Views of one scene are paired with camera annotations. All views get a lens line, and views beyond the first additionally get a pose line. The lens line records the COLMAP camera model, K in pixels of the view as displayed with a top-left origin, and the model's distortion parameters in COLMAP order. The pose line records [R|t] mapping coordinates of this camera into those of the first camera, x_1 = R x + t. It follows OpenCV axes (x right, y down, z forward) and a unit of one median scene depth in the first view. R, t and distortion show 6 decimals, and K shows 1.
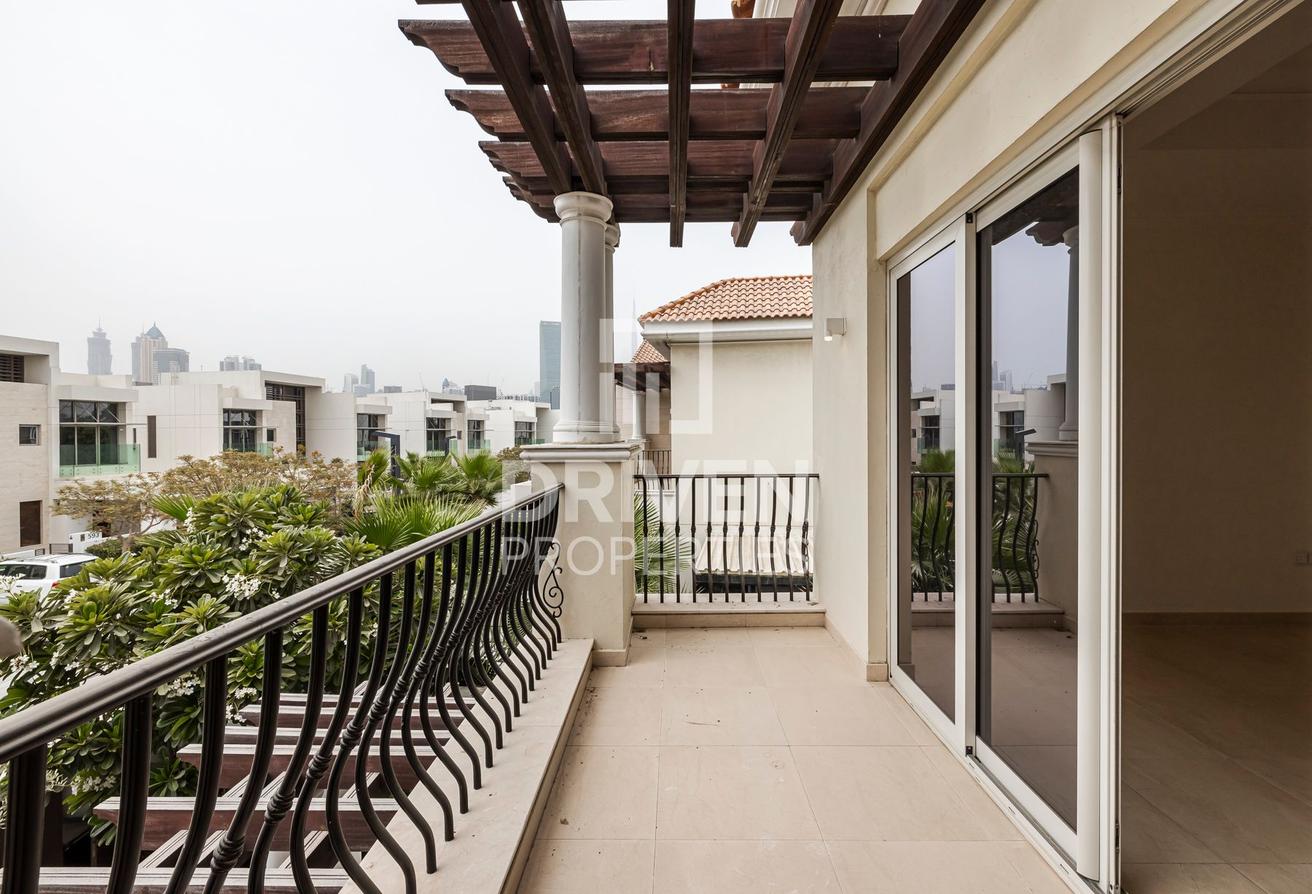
lens RADIAL K [[553.5, 0, 656.9], [0, 553.5, 441.7], [0, 0, 1]] dist [0.005025, -0.000184]
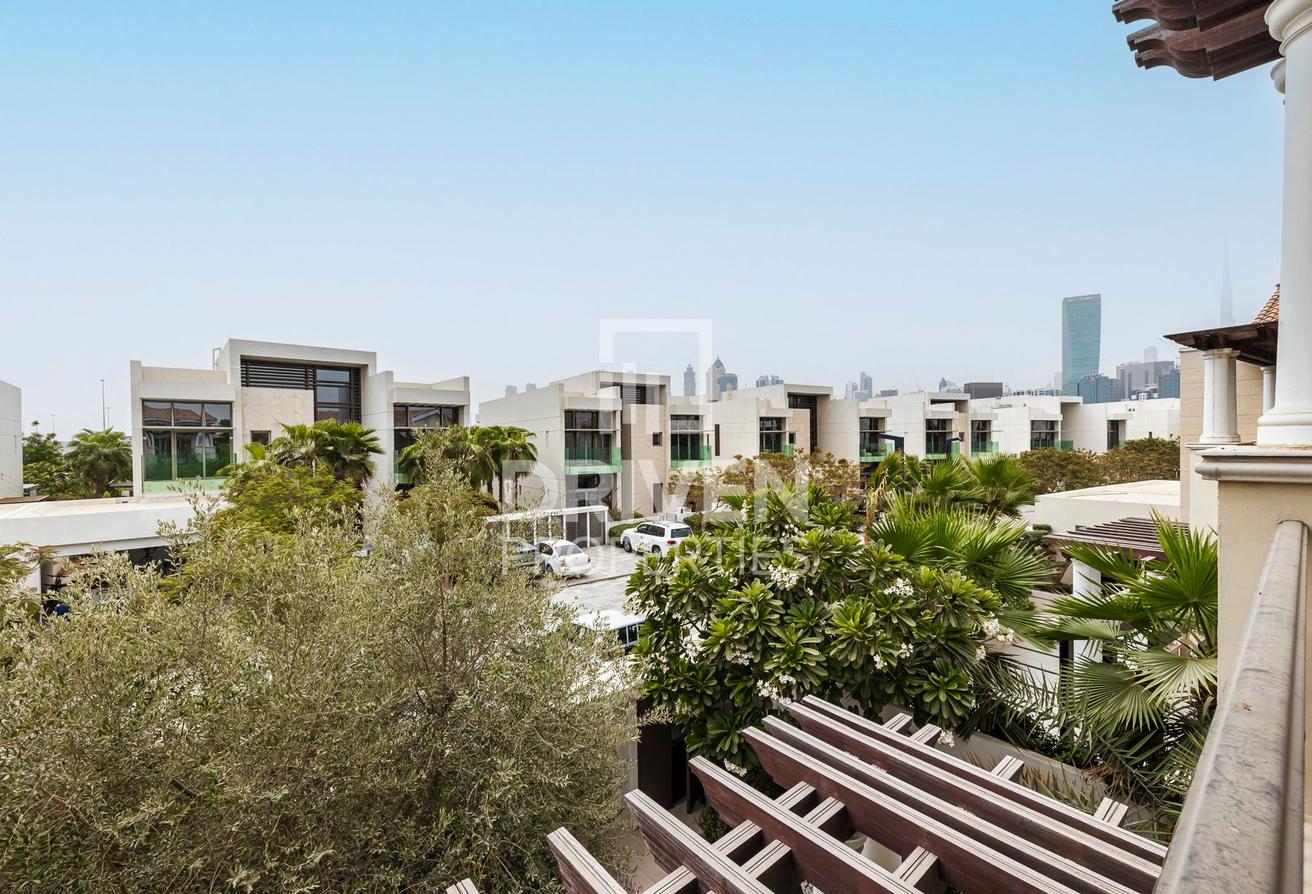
lens RADIAL K [[553.5, 0, 656.9], [0, 553.5, 441.7], [0, 0, 1]] dist [0.005025, -0.000184]
pose [[0.663099, -0.002184, -0.748528, -0.085489], [-0.000842, 0.999993, -0.003663, -0.000349], [0.748531, 0.003059, 0.663093, 0.082995]]
